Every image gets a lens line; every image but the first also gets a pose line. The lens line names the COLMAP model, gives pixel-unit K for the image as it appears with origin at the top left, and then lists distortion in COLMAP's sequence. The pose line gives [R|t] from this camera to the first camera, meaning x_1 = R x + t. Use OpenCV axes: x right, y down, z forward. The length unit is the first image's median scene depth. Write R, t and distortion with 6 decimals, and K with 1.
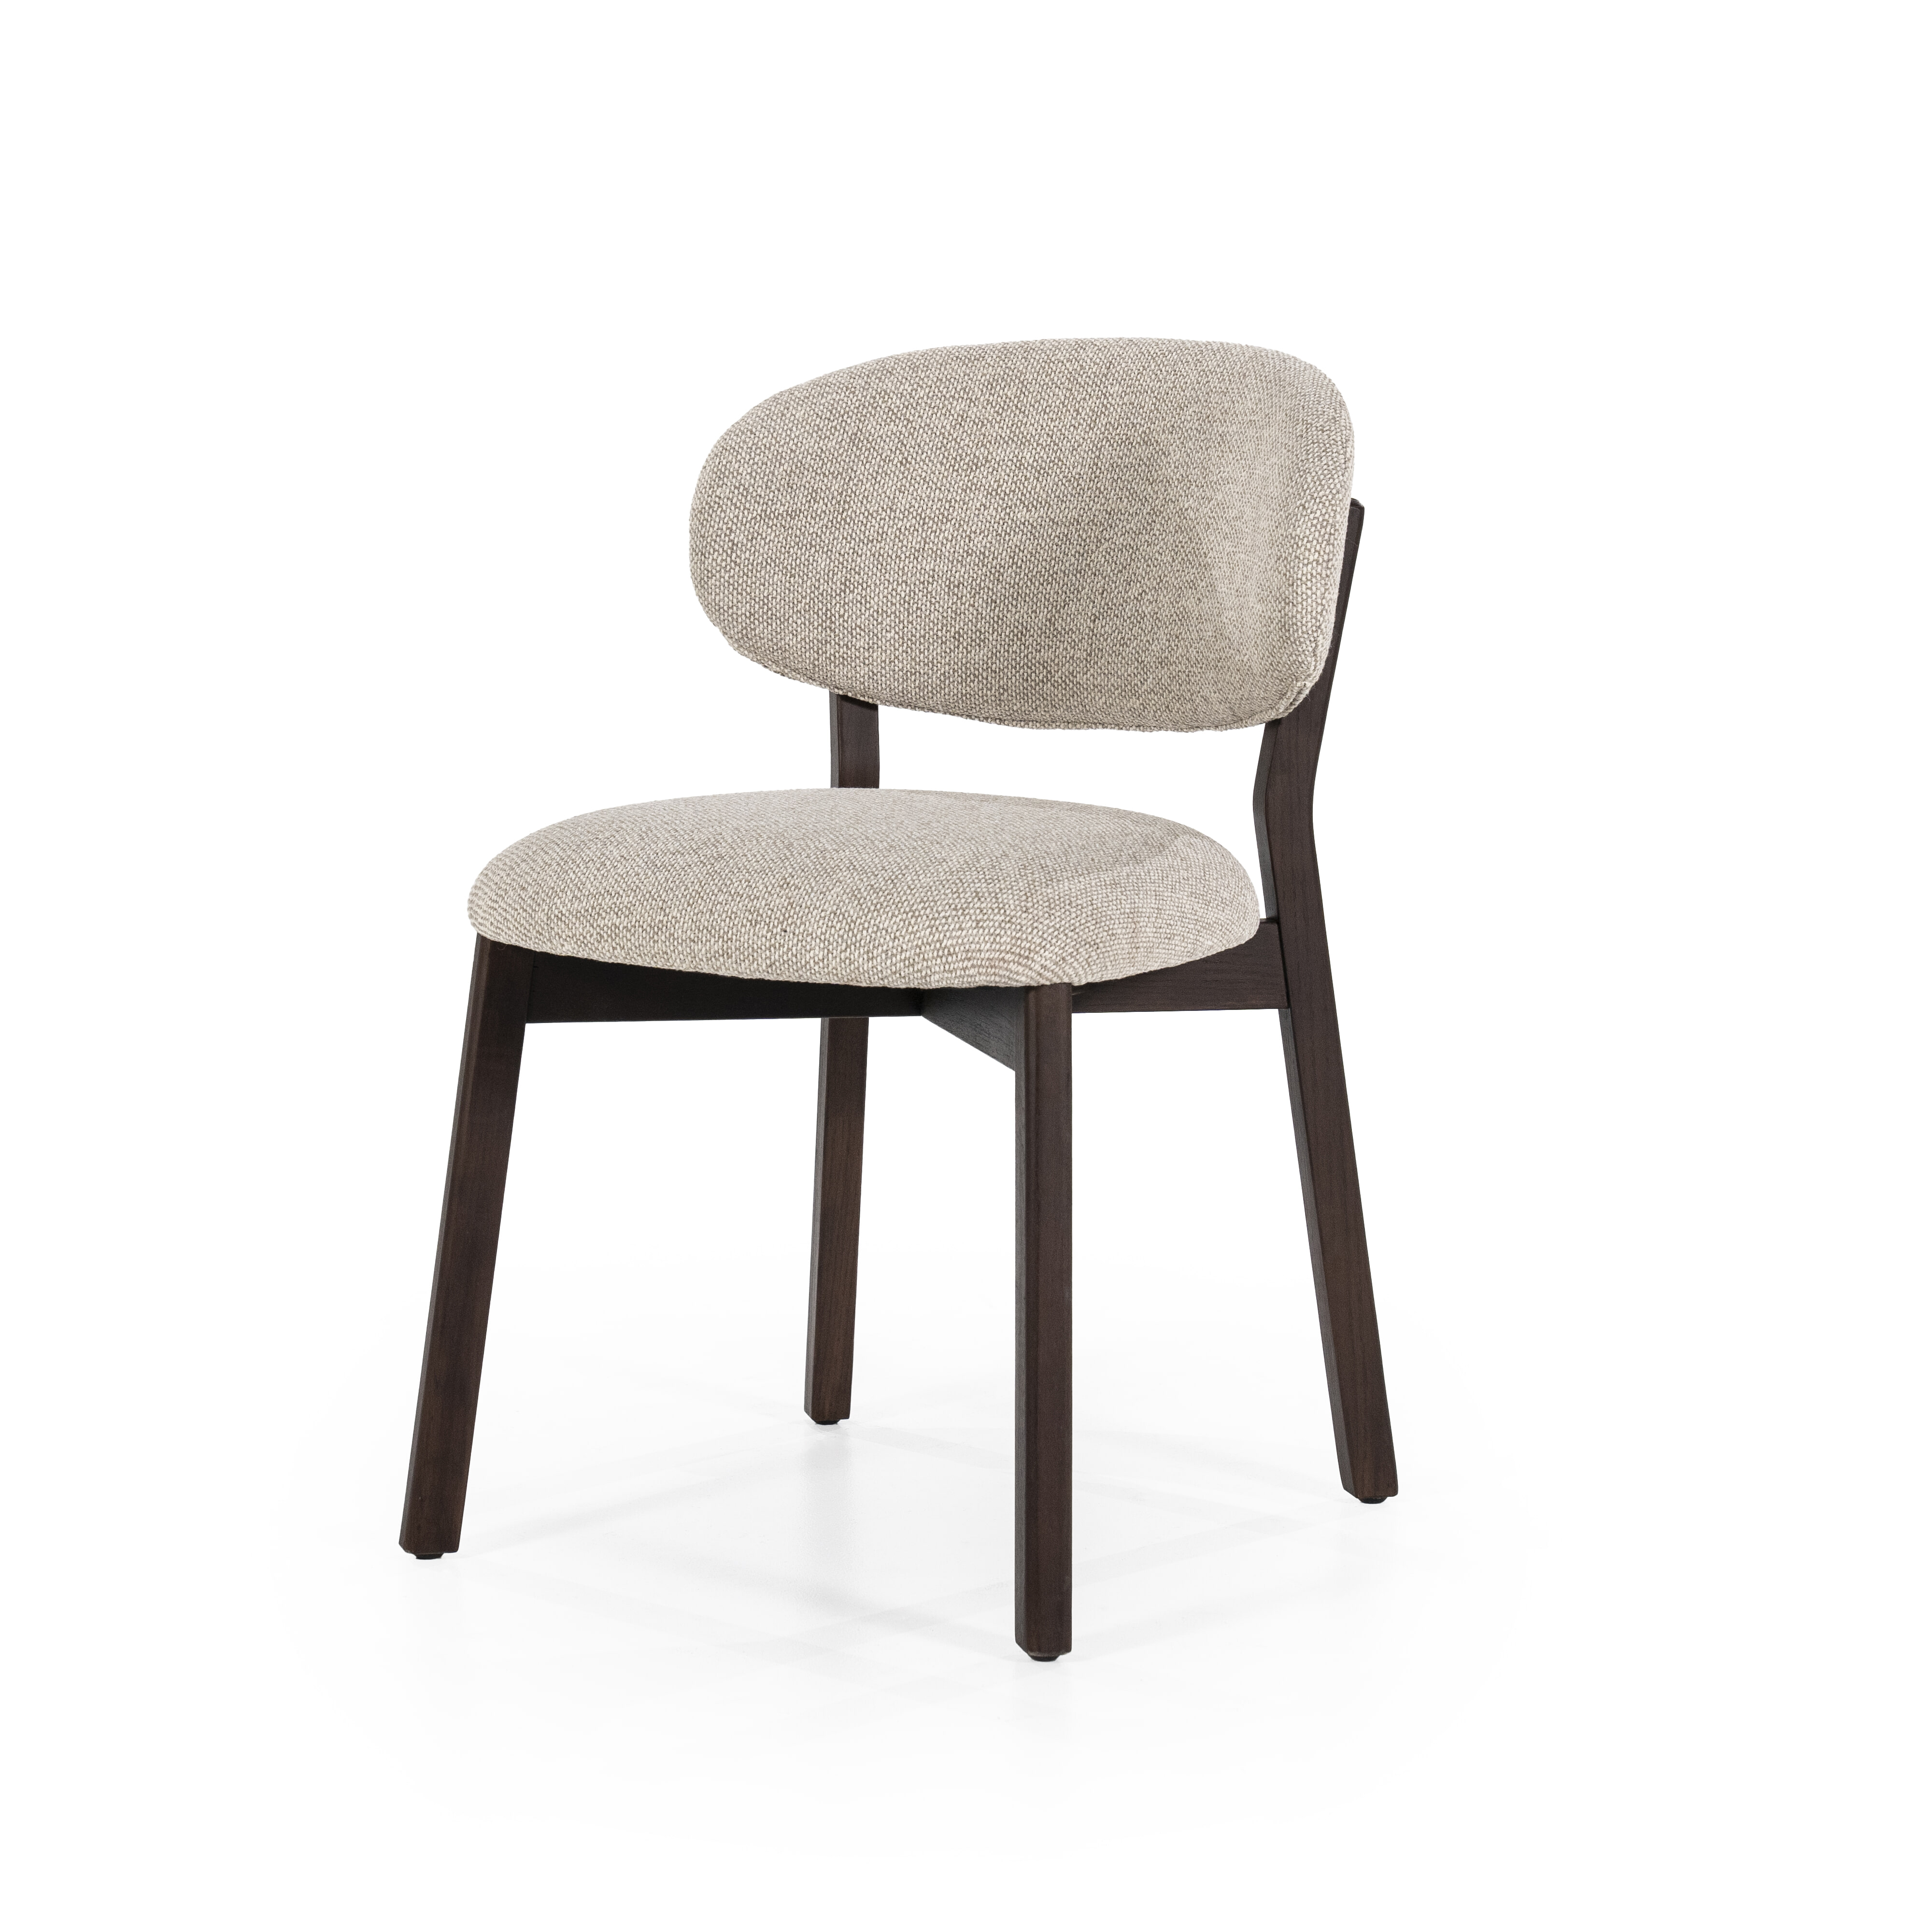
lens RADIAL K [[5555.4, 0, 966.0], [0, 5555.4, 966.0], [0, 0, 1]] dist [0.490681, -0.940799]
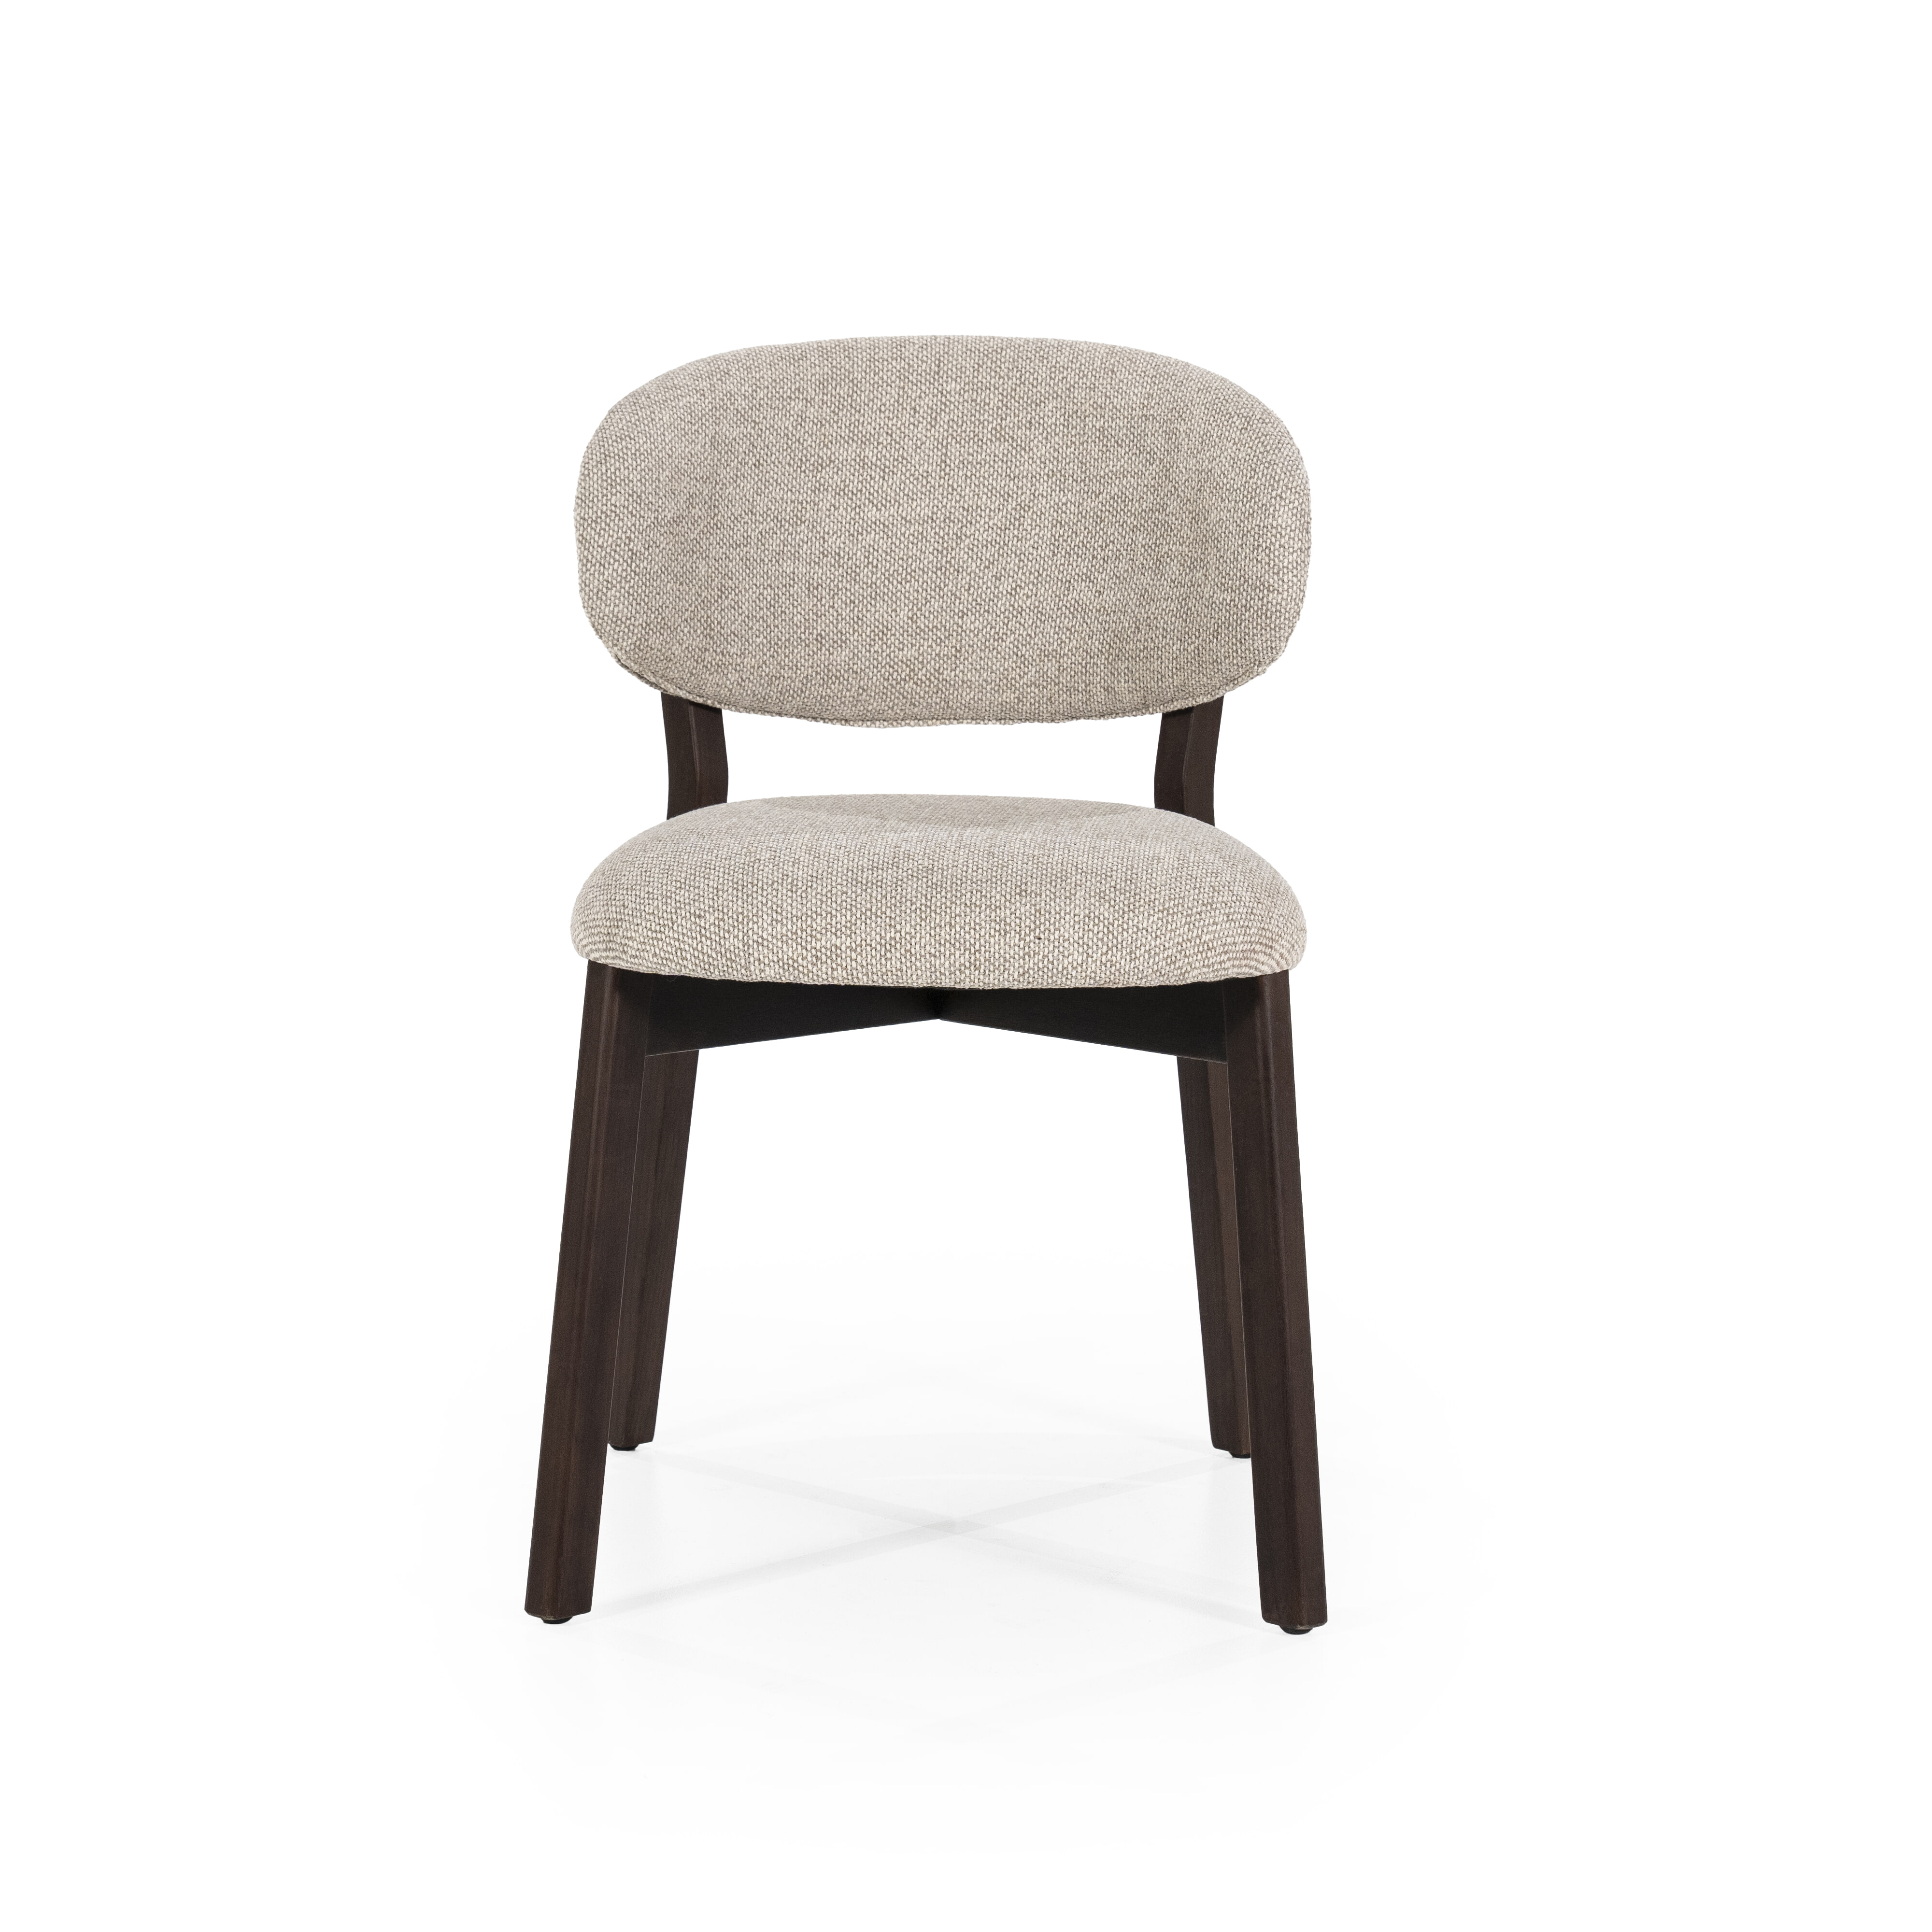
lens RADIAL K [[5555.4, 0, 966.0], [0, 5555.4, 966.0], [0, 0, 1]] dist [0.490681, -0.940799]
pose [[0.865127, -0.072233, 0.496323, -0.480616], [0.068906, 0.997309, 0.025036, -0.024263], [-0.496796, 0.012541, 0.867777, 0.127337]]
